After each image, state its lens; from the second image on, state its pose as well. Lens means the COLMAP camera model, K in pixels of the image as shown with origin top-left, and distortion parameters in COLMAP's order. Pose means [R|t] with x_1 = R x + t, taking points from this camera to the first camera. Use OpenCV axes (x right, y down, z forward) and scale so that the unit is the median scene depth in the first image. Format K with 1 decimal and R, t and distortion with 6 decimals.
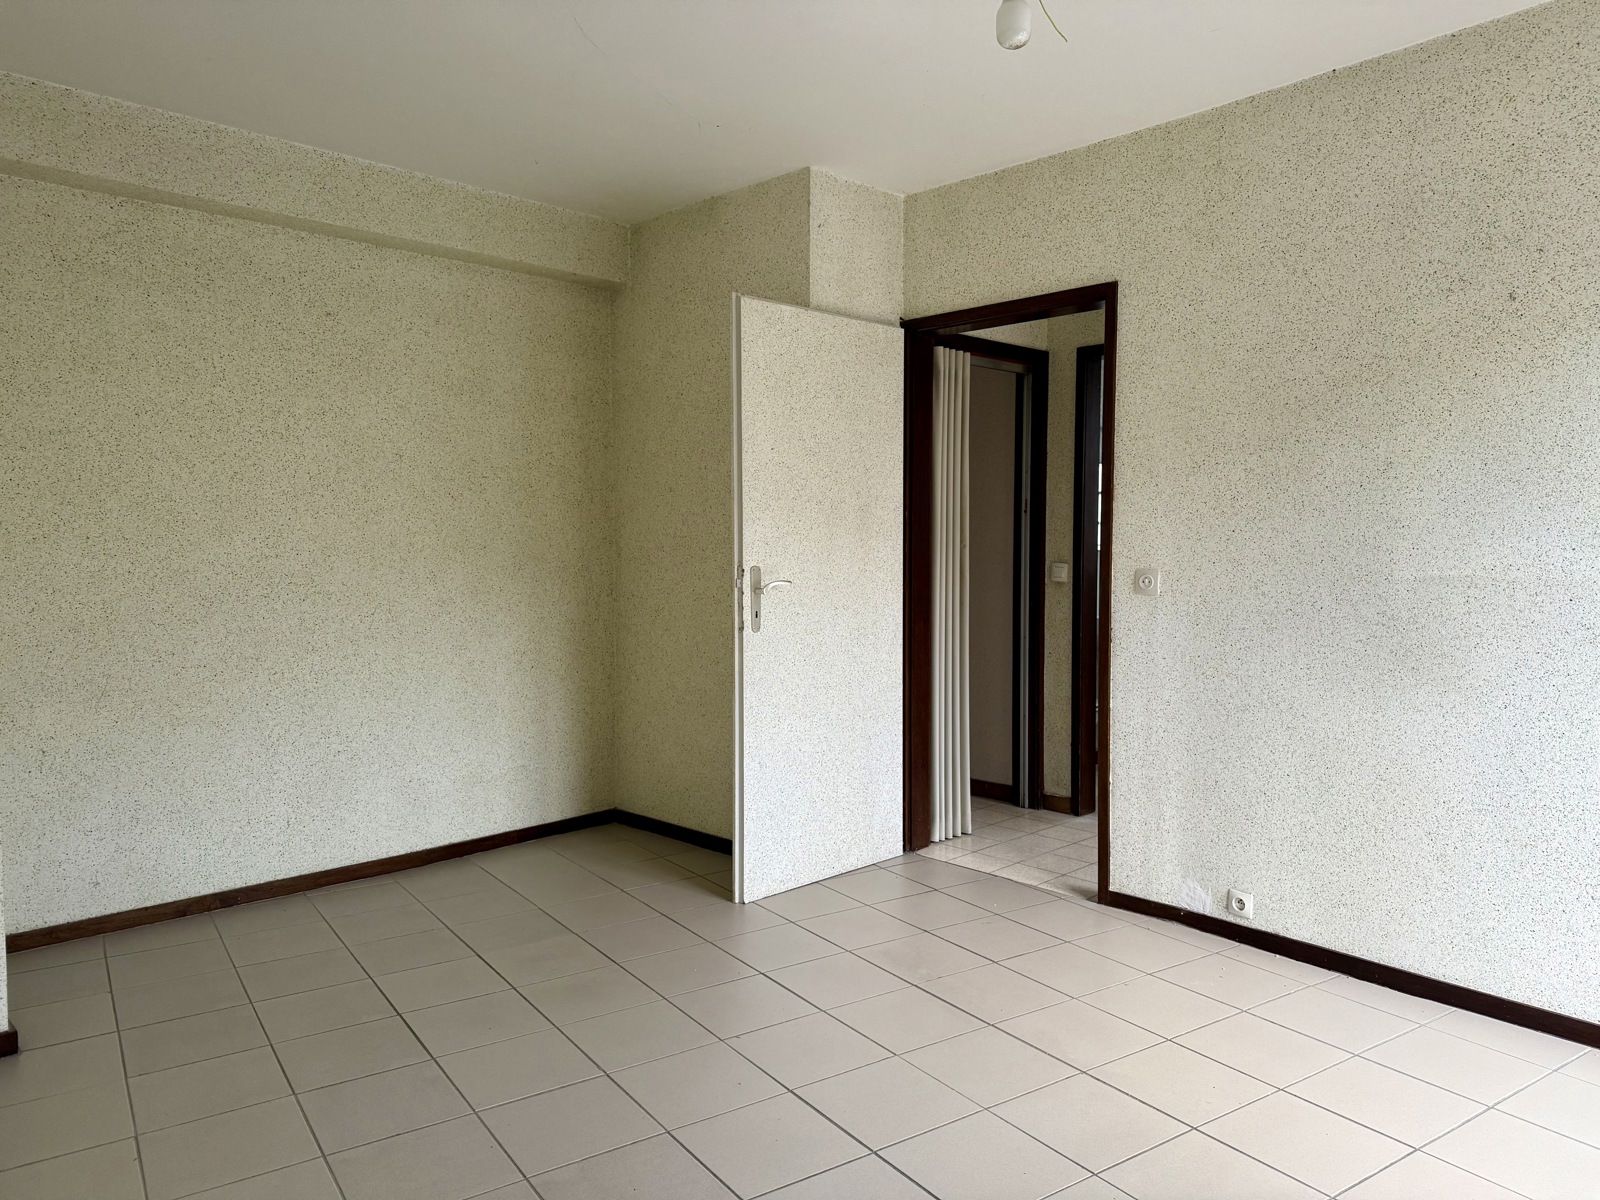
lens RADIAL K [[1123.2, 0, 799.2], [0, 1123.2, 601.0], [0, 0, 1]] dist [0.005648, -0.019269]
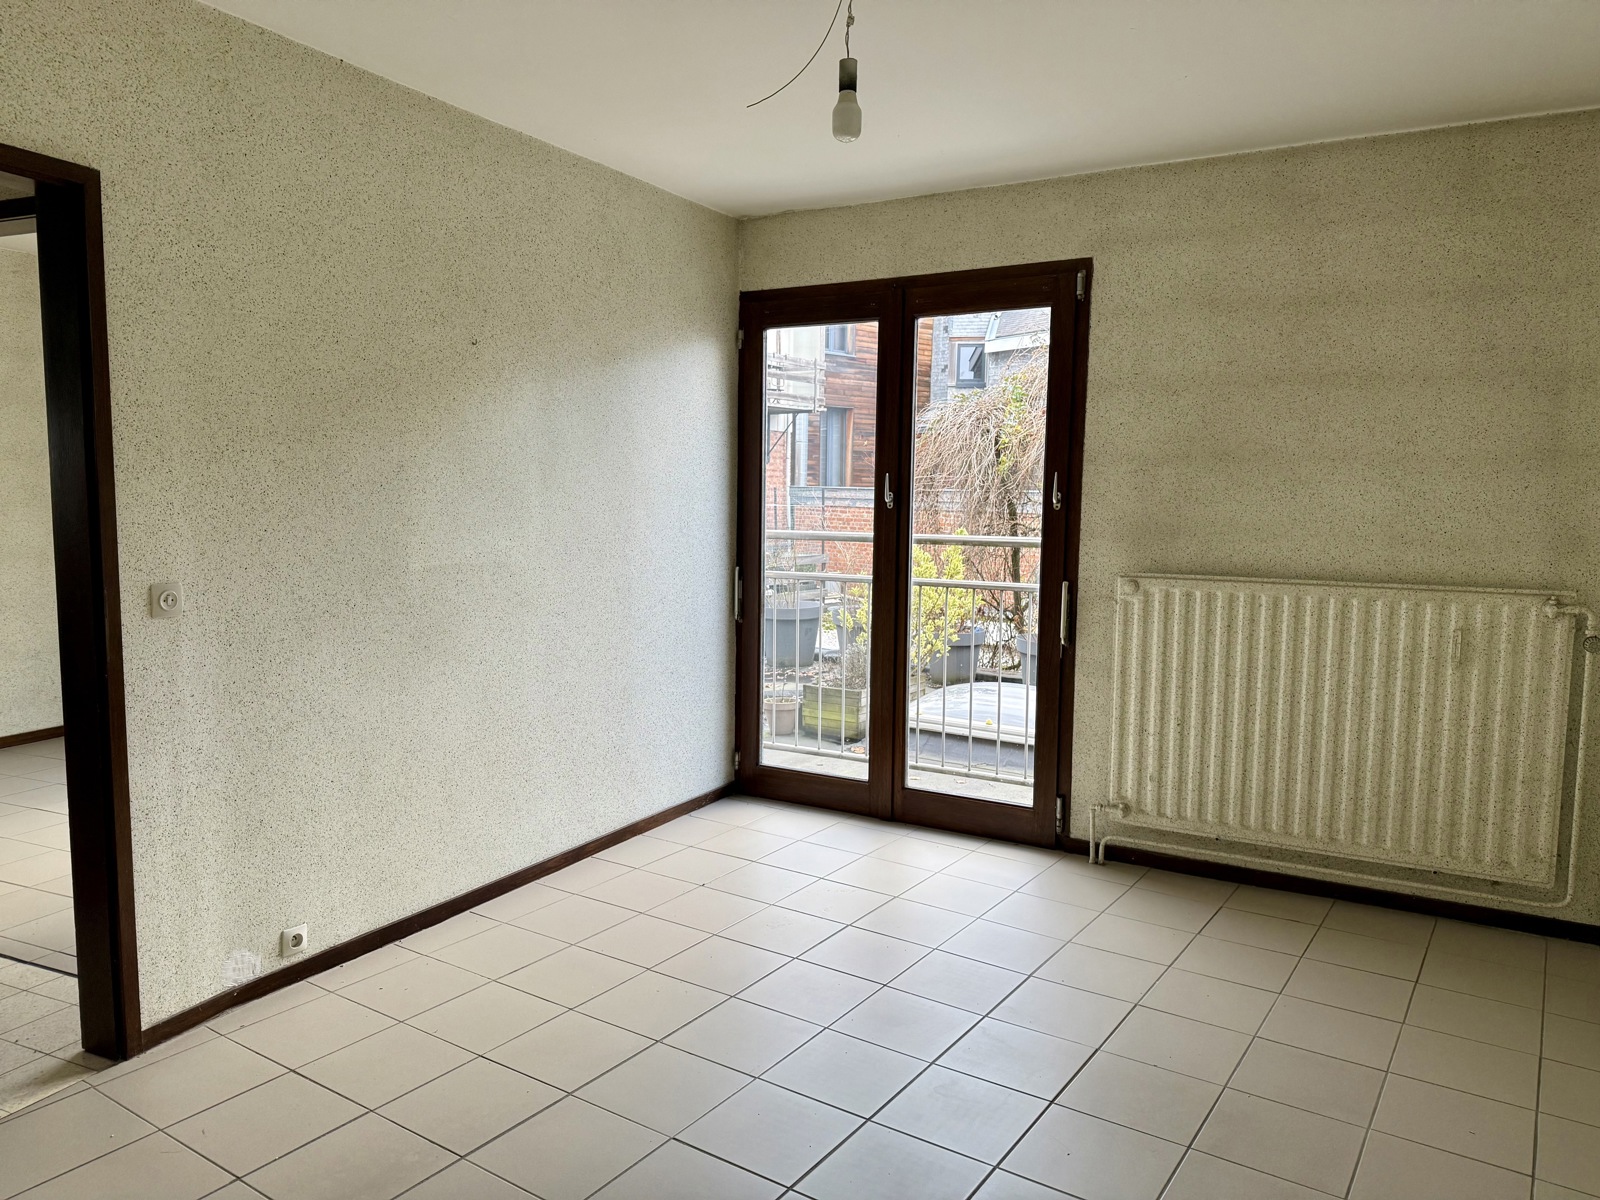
lens RADIAL K [[1123.2, 0, 799.3], [0, 1123.2, 604.0], [0, 0, 1]] dist [0.005648, -0.019269]
pose [[-0.373371, -0.097592, 0.922535, -0.584355], [0.036086, 0.992171, 0.119563, -0.096468], [-0.926980, 0.077932, -0.366926, 0.955755]]
